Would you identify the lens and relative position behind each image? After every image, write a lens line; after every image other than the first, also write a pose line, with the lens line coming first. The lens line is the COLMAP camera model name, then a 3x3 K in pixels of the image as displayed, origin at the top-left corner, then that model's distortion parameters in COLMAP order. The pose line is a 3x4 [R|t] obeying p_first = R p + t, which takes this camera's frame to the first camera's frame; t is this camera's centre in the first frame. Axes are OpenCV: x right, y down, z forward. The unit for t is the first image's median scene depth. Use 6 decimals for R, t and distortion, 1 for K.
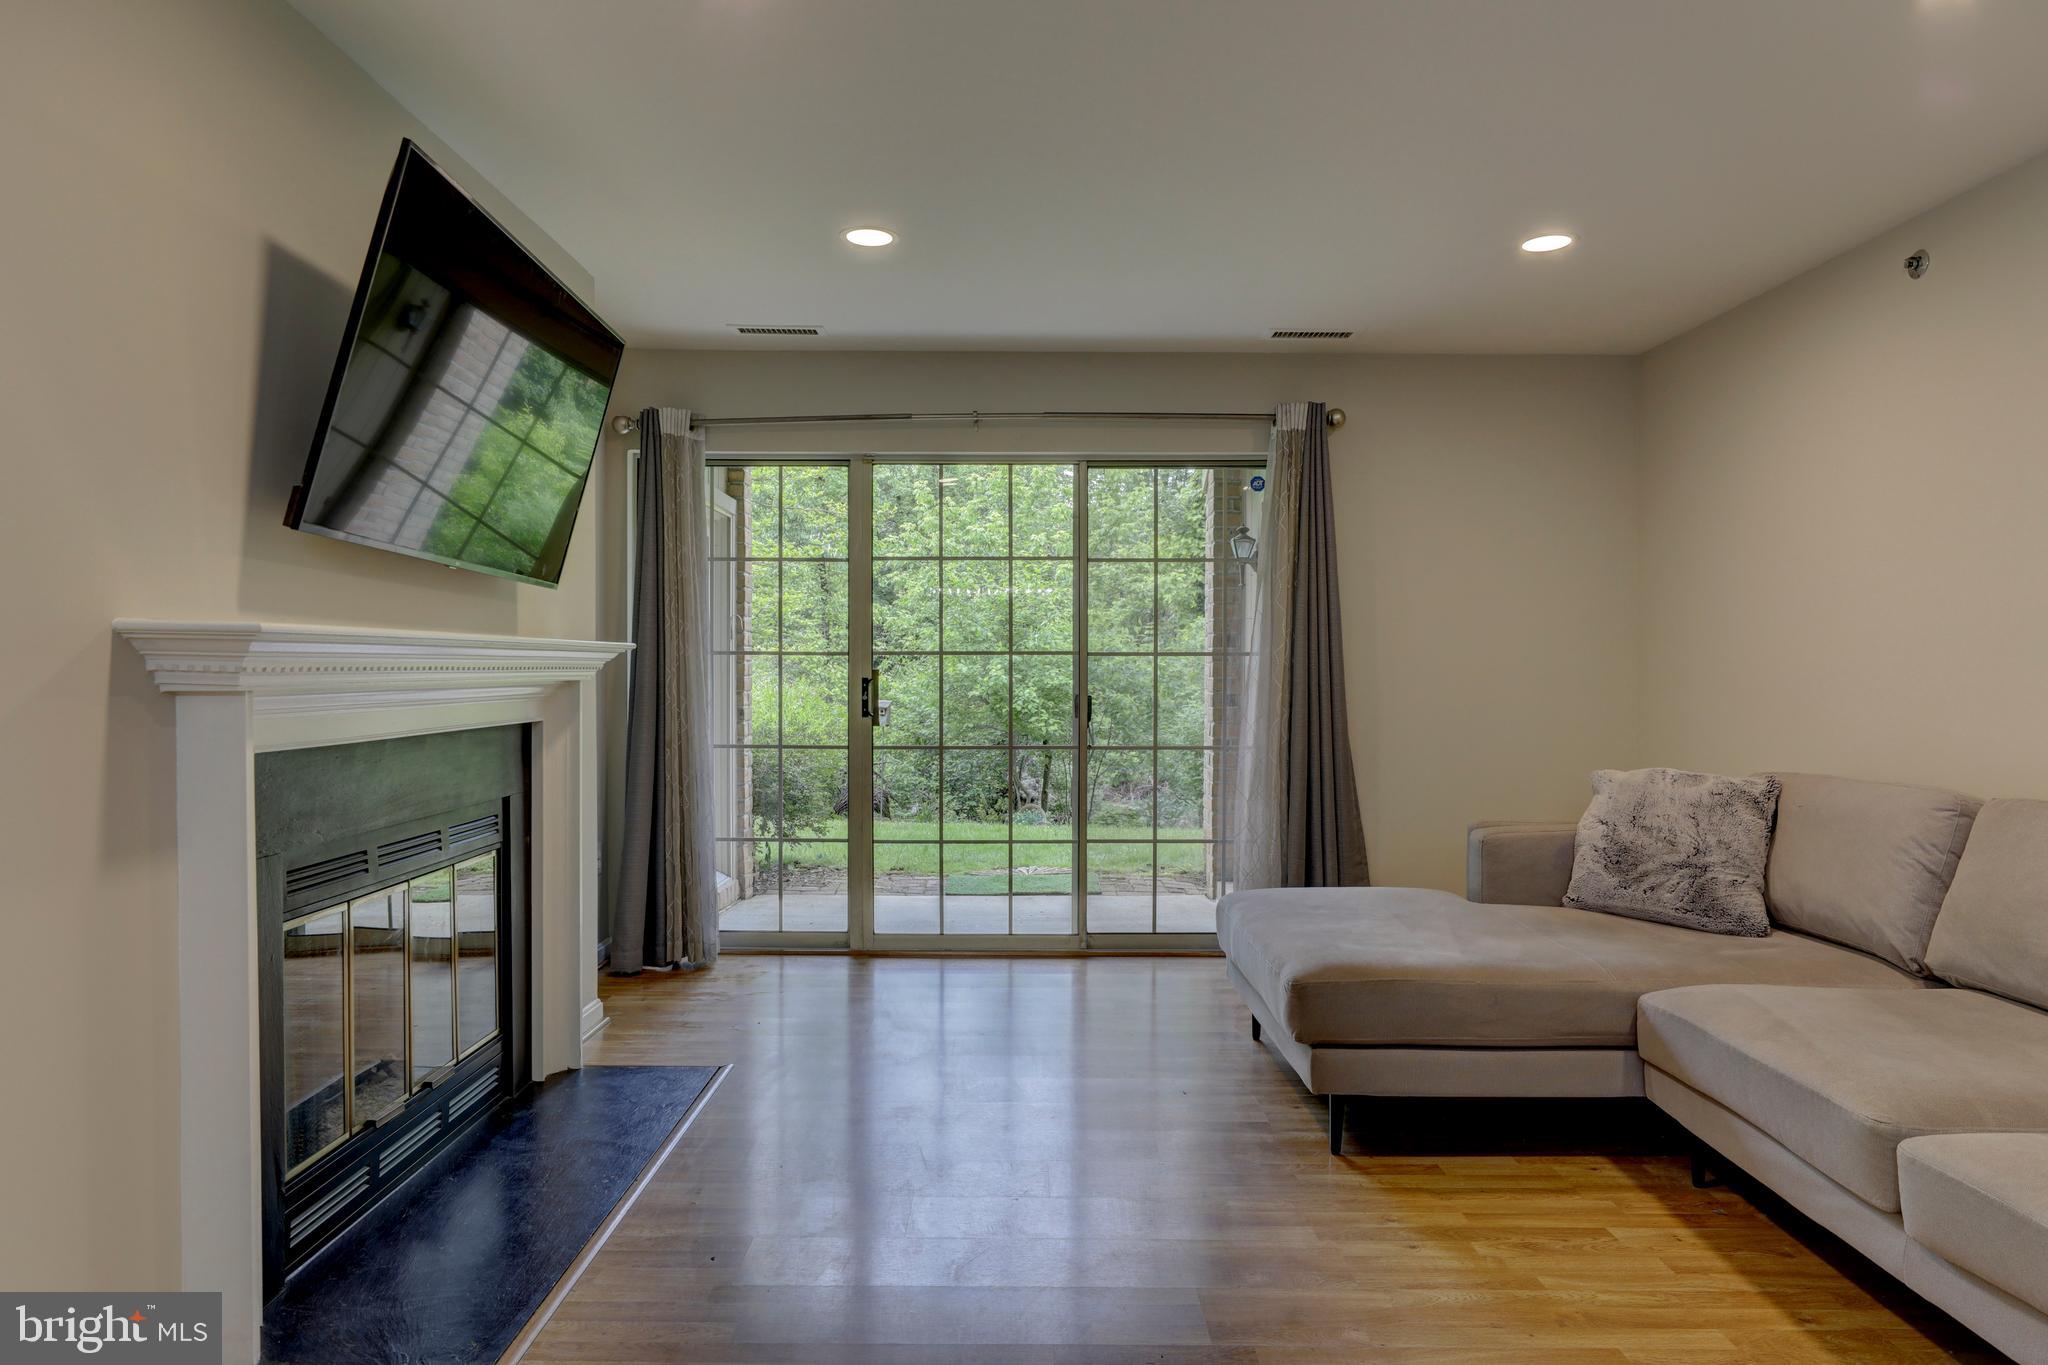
lens RADIAL K [[1222.2, 0, 1011.8], [0, 1222.2, 683.0], [0, 0, 1]] dist [-0.025786, 0.019862]
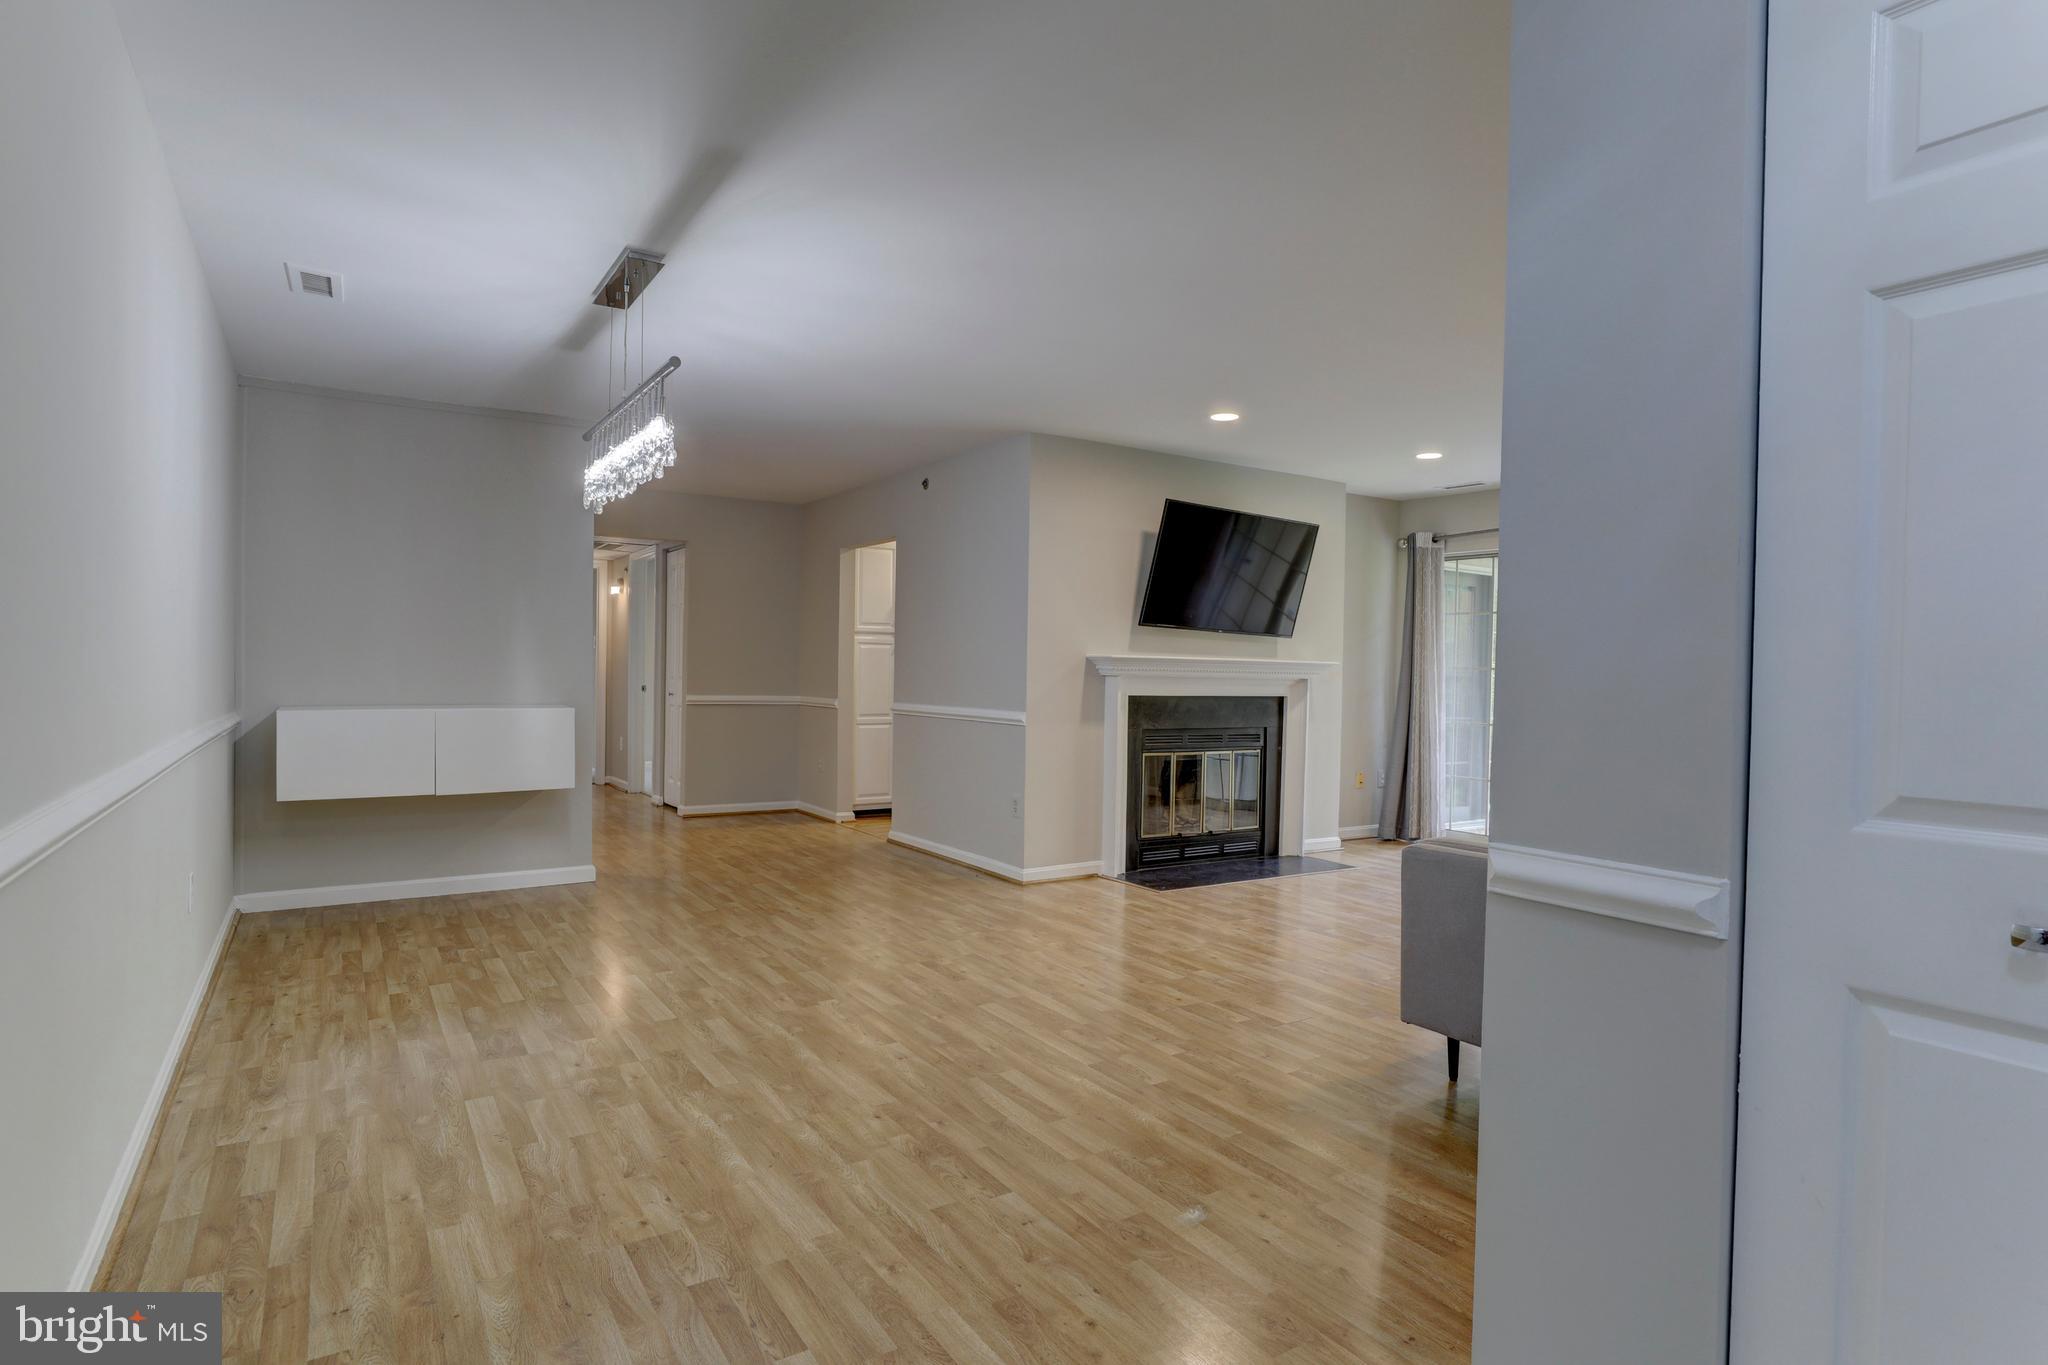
lens RADIAL K [[1065.3, 0, 1011.1], [0, 1065.3, 686.0], [0, 0, 1]] dist [-0.026892, 0.015954]
pose [[0.545246, 0.021636, -0.837997, 0.989540], [-0.030850, 0.999508, 0.005733, 0.016474], [0.837708, 0.022726, 0.545645, -0.505400]]
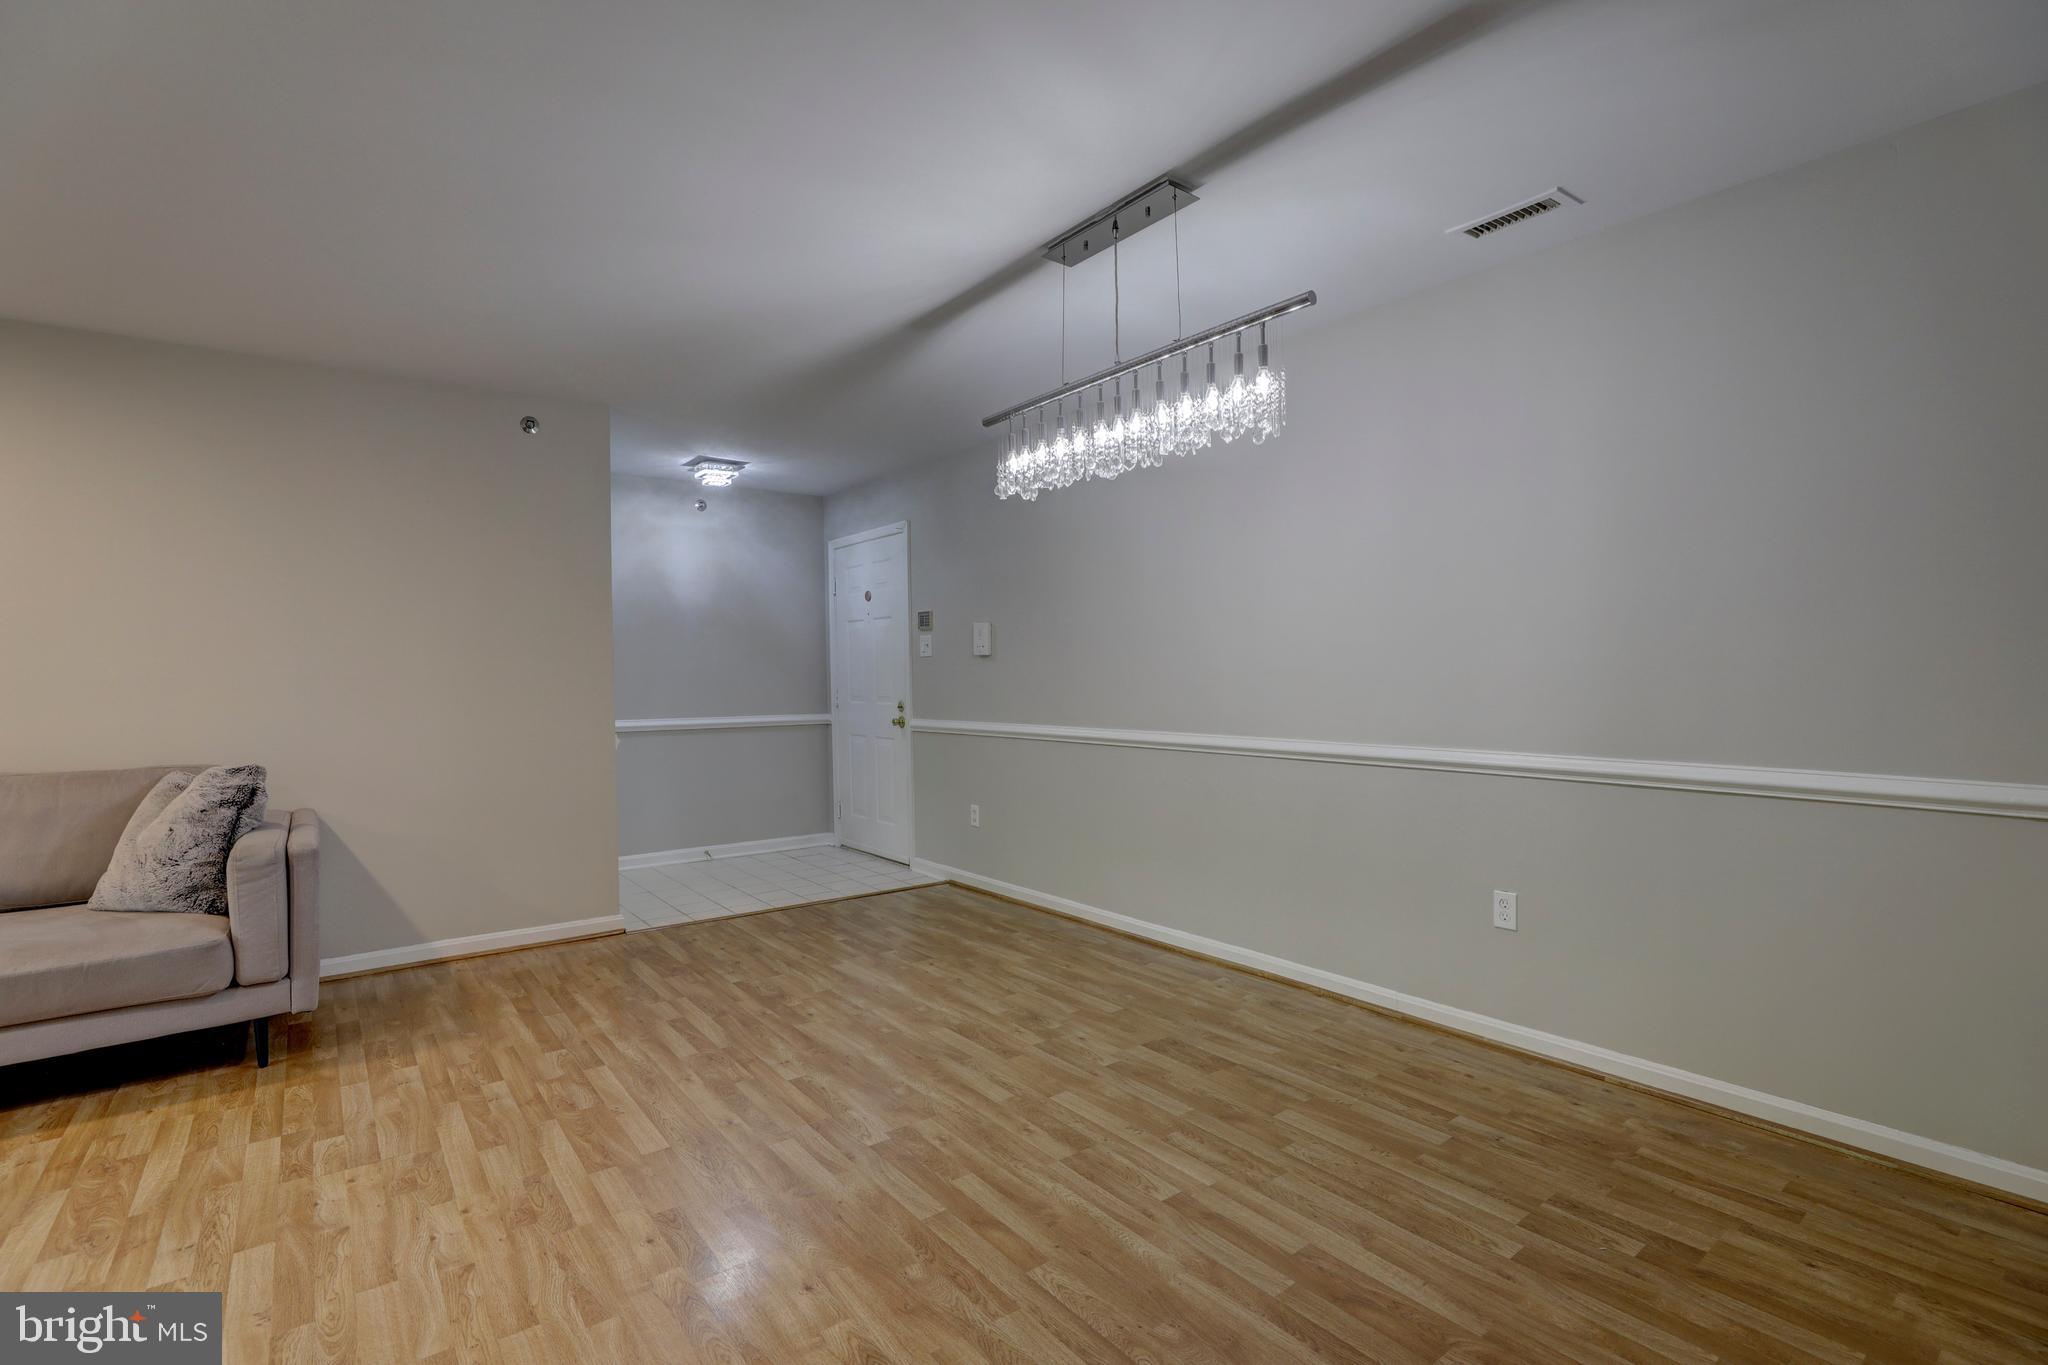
lens RADIAL K [[938.6, 0, 1013.9], [0, 938.6, 683.4], [0, 0, 1]] dist [-0.043806, 0.012727]
pose [[-0.613855, -0.003249, 0.789412, -0.604376], [0.022193, 0.999525, 0.021372, -0.003404], [-0.789107, 0.030639, -0.613491, 0.262558]]
